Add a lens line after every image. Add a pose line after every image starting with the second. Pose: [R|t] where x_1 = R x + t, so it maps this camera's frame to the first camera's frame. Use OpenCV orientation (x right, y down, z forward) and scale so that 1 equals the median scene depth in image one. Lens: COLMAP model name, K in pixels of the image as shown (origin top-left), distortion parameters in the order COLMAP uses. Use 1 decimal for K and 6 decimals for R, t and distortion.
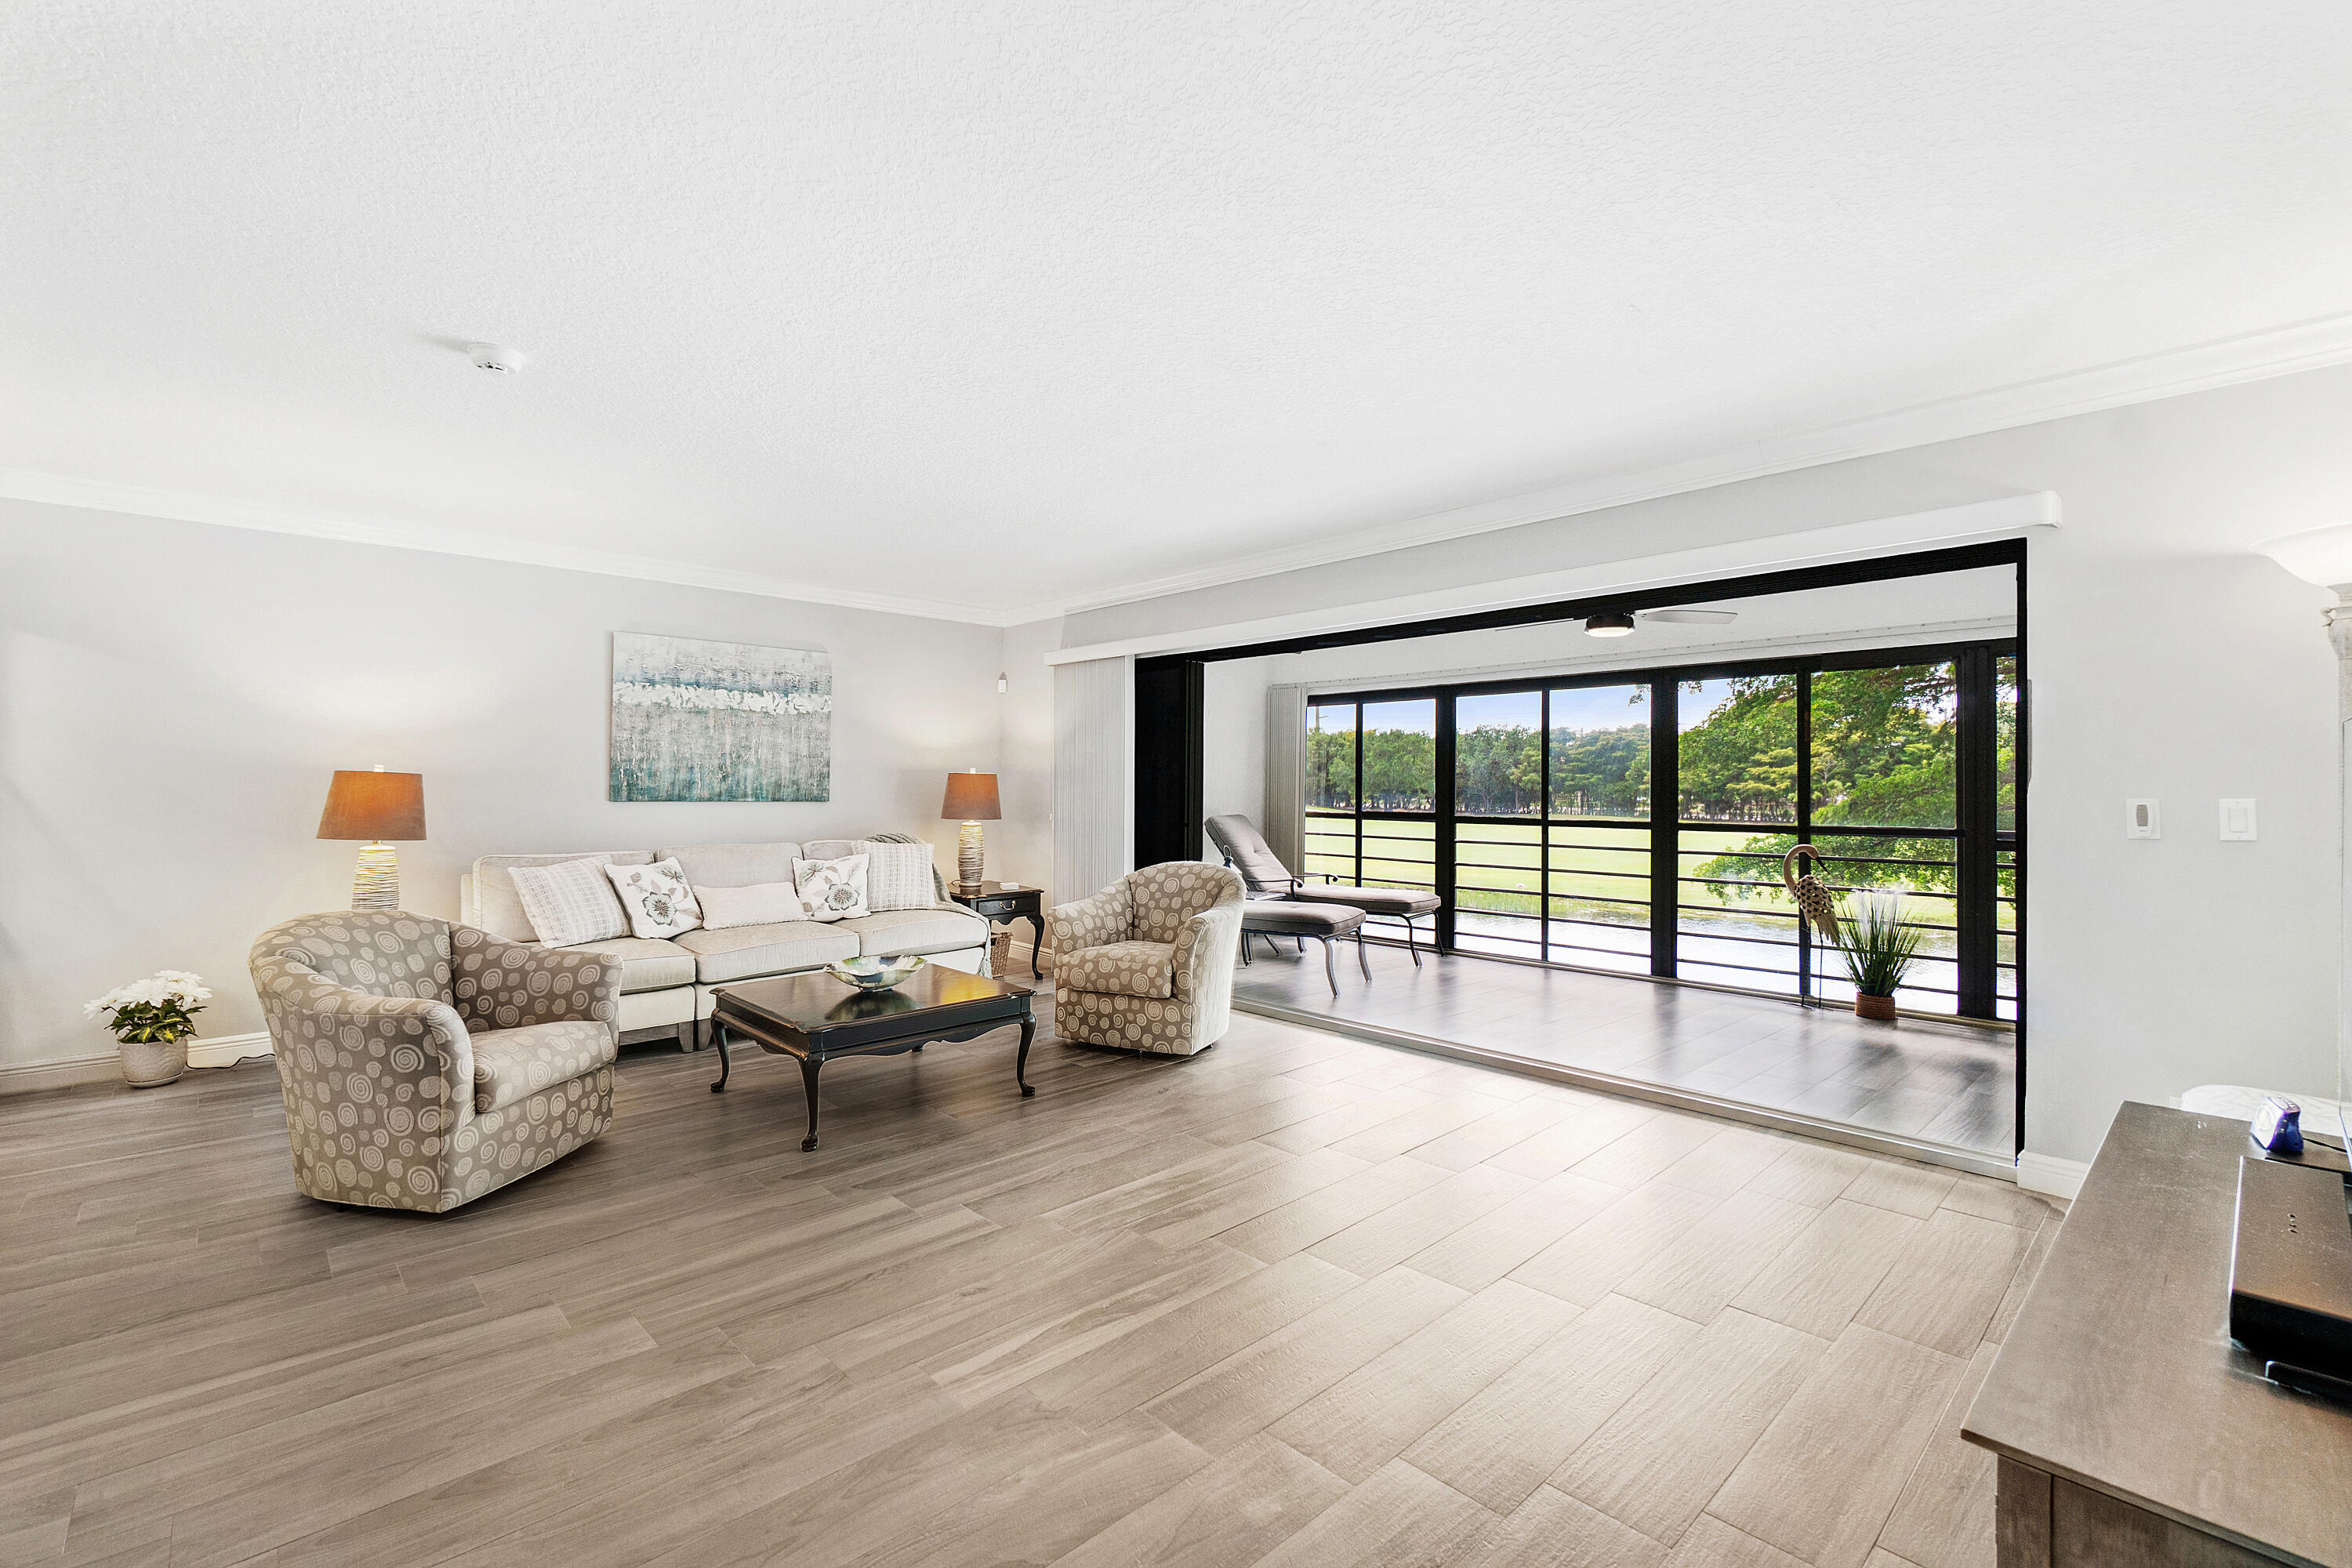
lens RADIAL K [[1026.8, 0, 1173.8], [0, 1026.8, 775.1], [0, 0, 1]] dist [-0.002154, -0.000494]
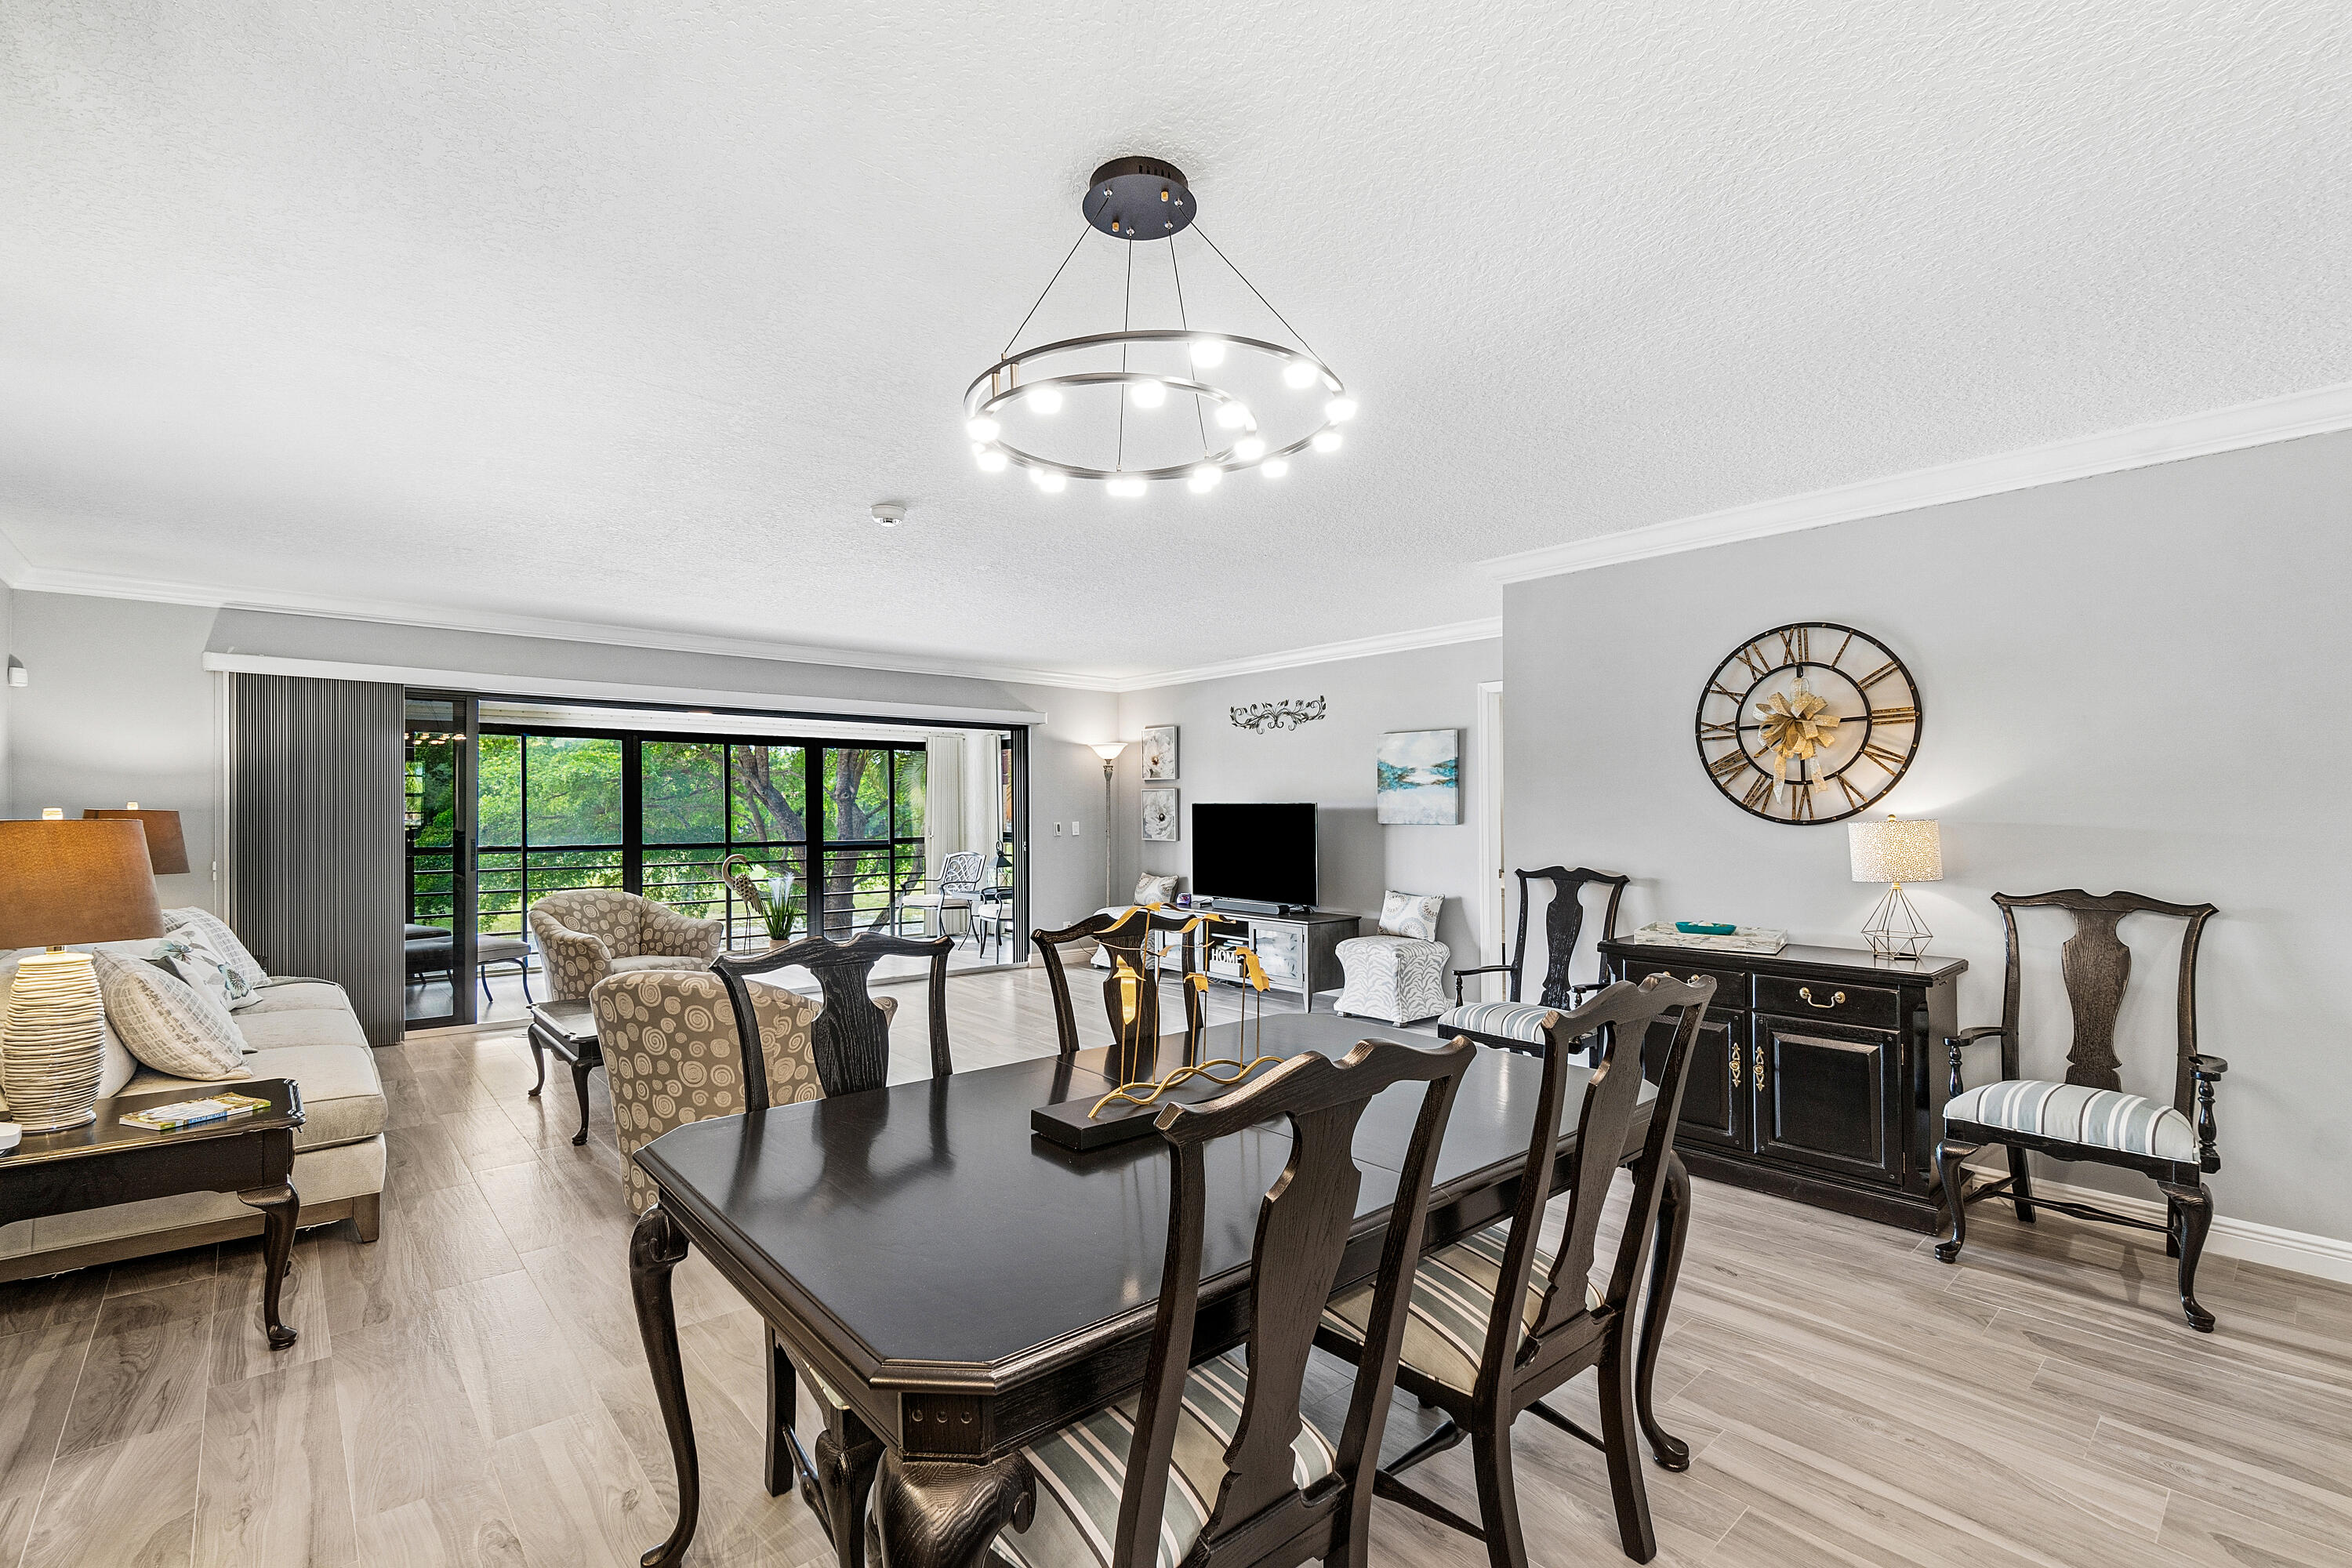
lens RADIAL K [[1033.7, 0, 1176.0], [0, 1033.7, 784.0], [0, 0, 1]] dist [-0.000052, 0.000033]
pose [[0.030147, 0.022554, 0.999291, -1.391055], [-0.009420, 0.999707, -0.022279, -0.016319], [-0.999501, -0.008741, 0.030351, 0.401268]]
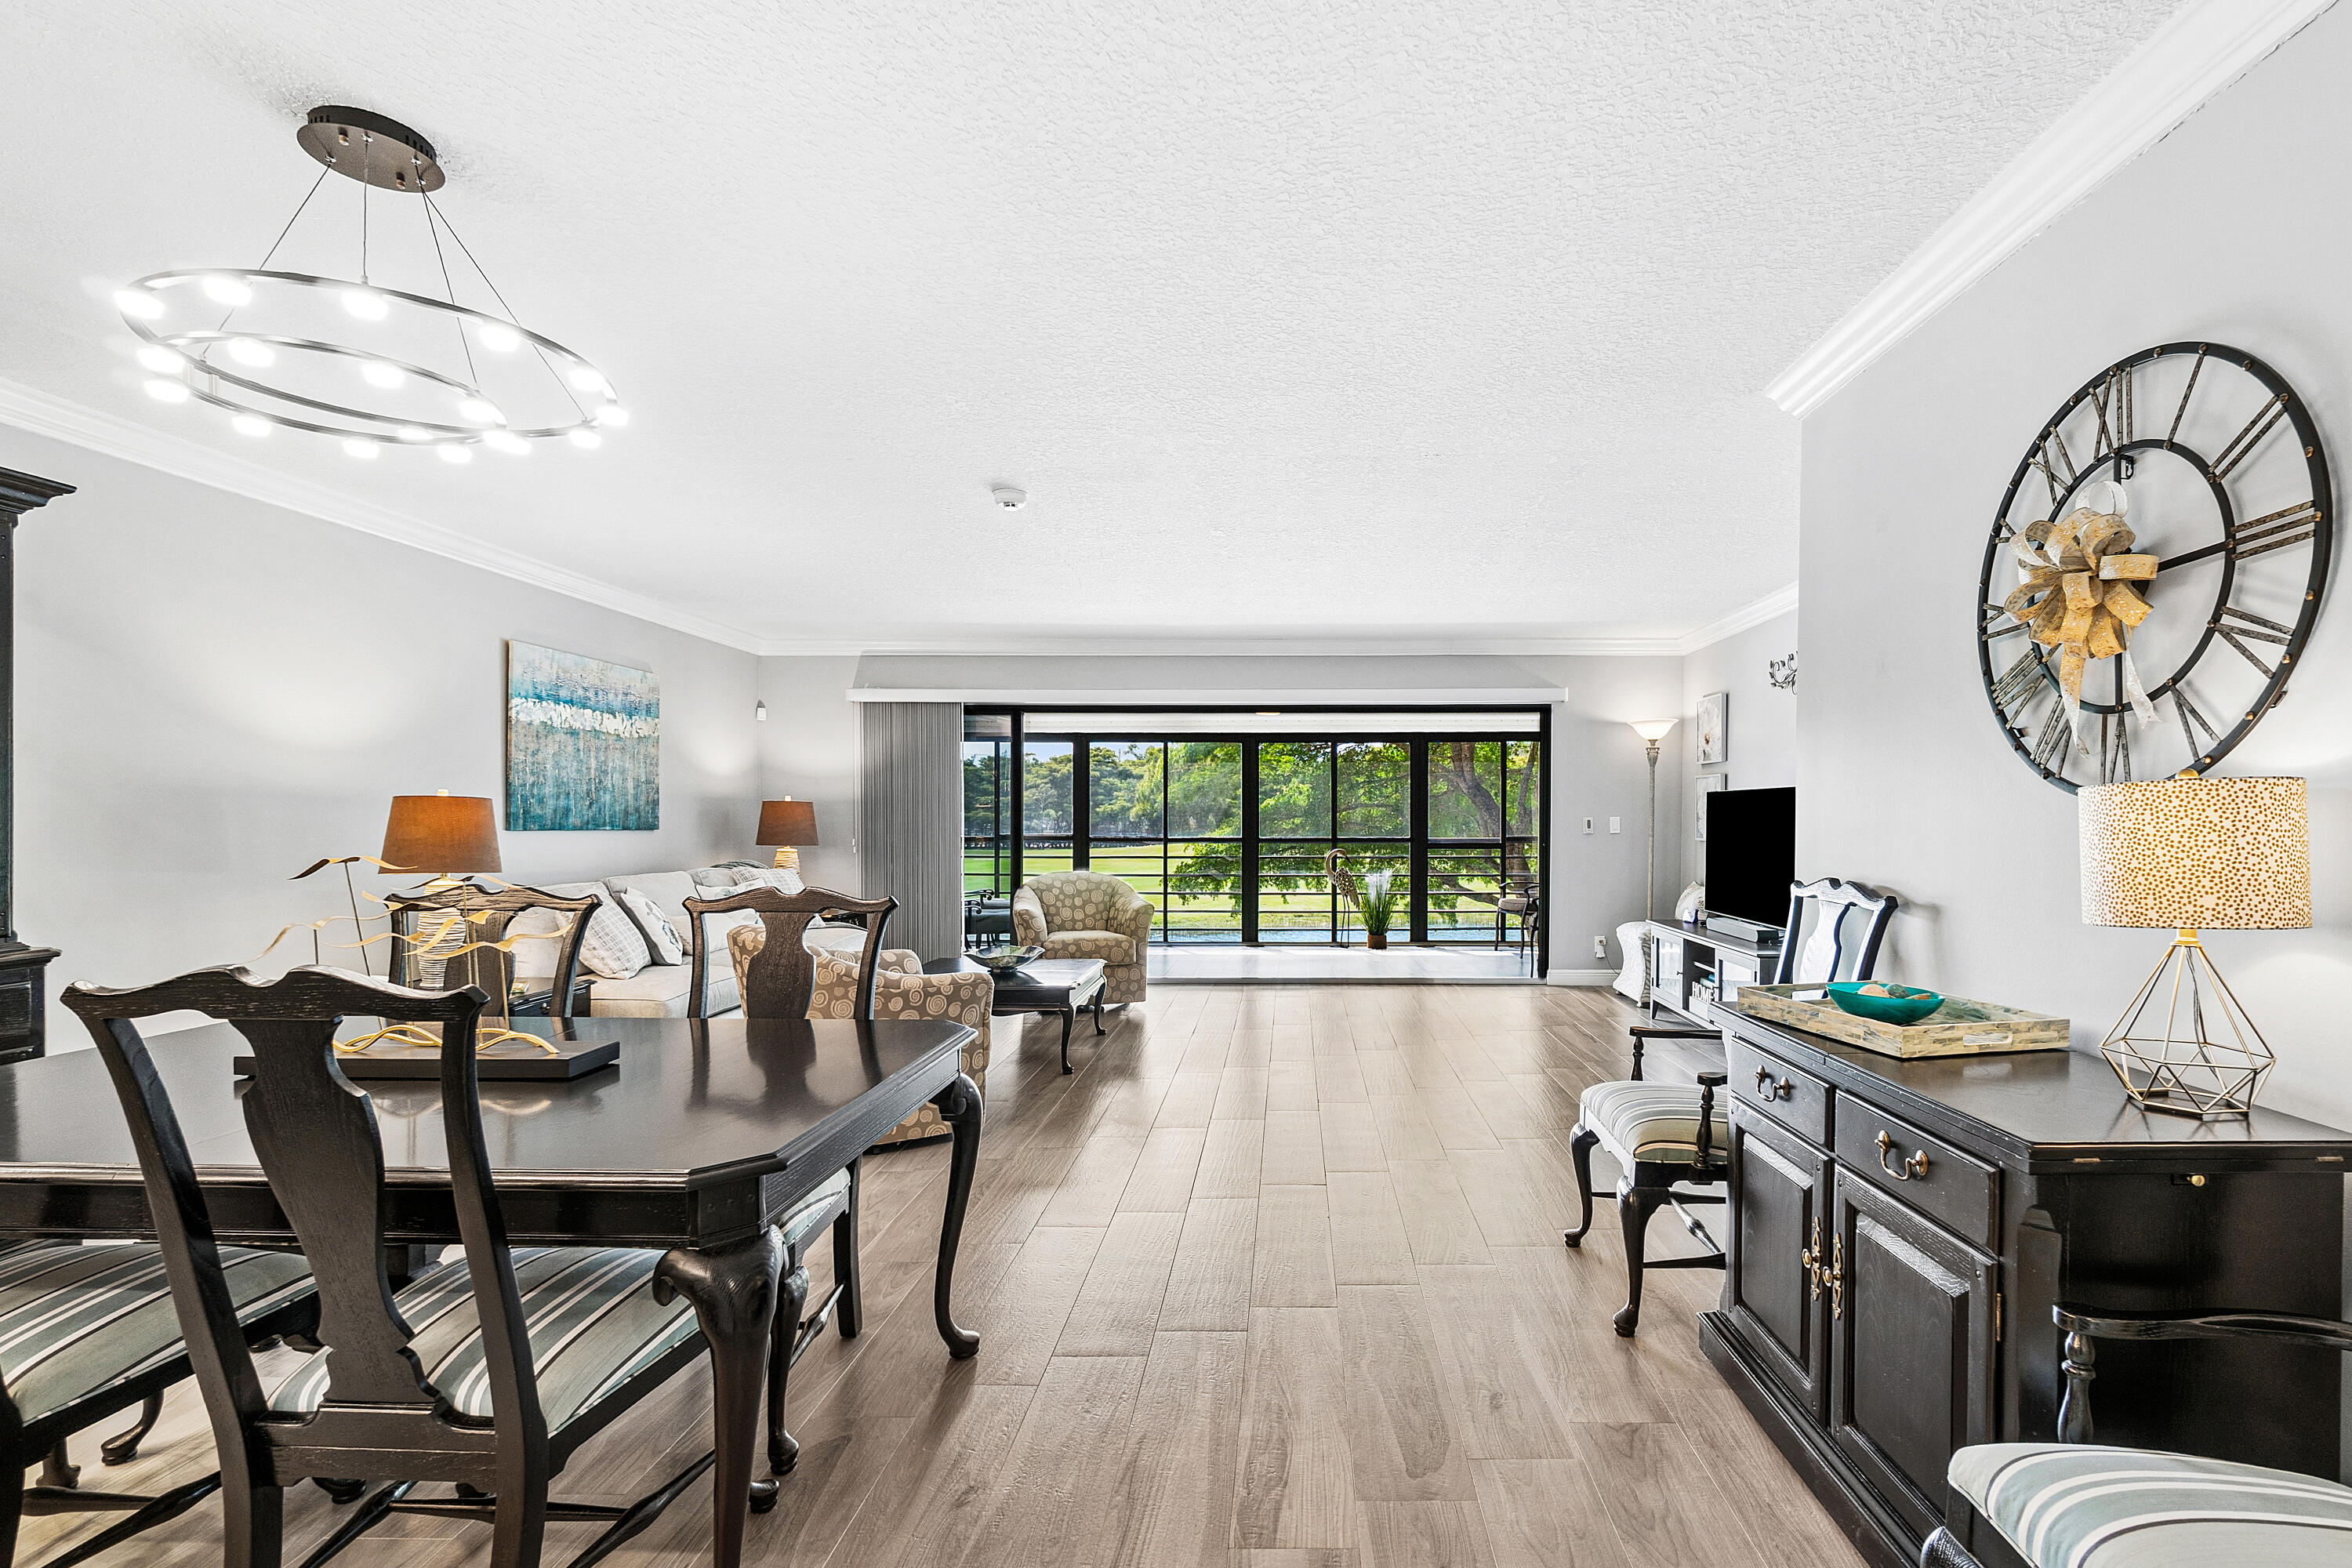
lens RADIAL K [[1092.1, 0, 1281.1], [0, 1092.1, 832.6], [0, 0, 1]] dist [0.001044, 0.000118]
pose [[0.689554, -0.013493, 0.724108, -1.019291], [-0.006663, 0.999666, 0.024972, -0.001255], [-0.724203, -0.022044, 0.689234, -0.188501]]
